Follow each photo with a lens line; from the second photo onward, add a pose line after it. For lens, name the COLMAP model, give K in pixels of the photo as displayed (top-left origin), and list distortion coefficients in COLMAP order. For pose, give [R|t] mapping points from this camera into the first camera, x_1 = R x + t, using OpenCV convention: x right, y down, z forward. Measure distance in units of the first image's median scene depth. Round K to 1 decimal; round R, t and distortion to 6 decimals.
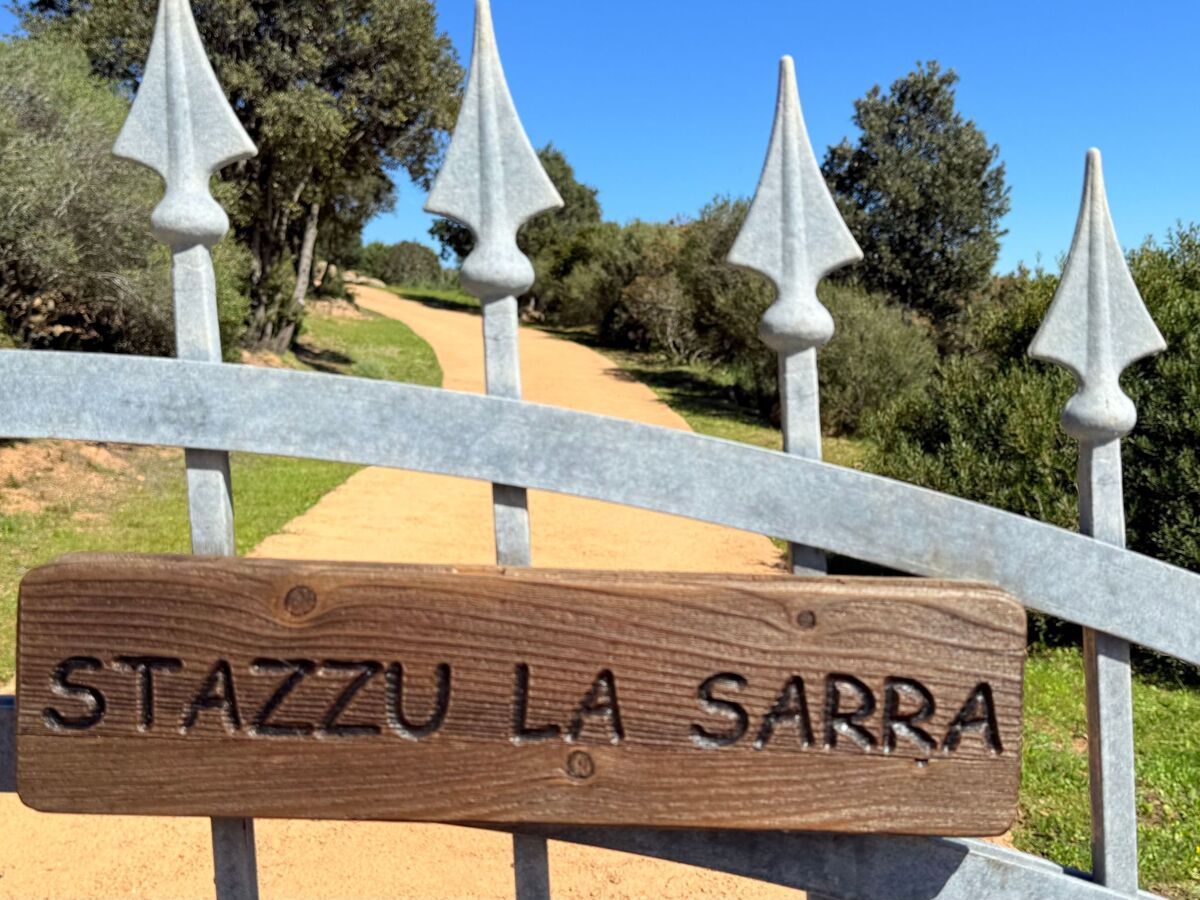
lens RADIAL K [[1342.0, 0, 602.2], [0, 1342.0, 448.9], [0, 0, 1]] dist [0.171195, 0.000000]
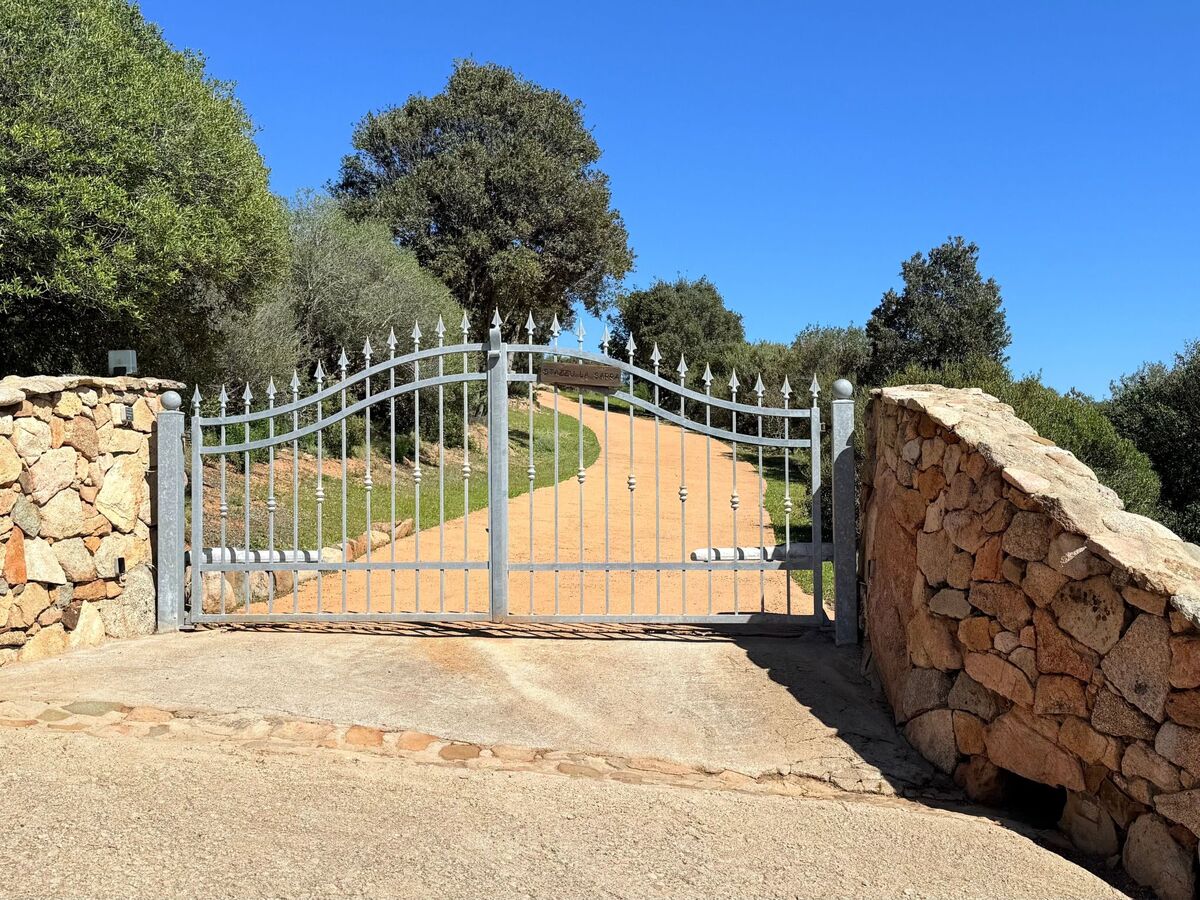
lens RADIAL K [[1342.0, 0, 600.8], [0, 1342.0, 449.4], [0, 0, 1]] dist [0.171195, 0.000000]
pose [[0.991302, 0.040446, -0.125238, 0.058244], [-0.051098, 0.995235, -0.083042, 0.065026], [0.121282, 0.088719, 0.988645, -0.383378]]
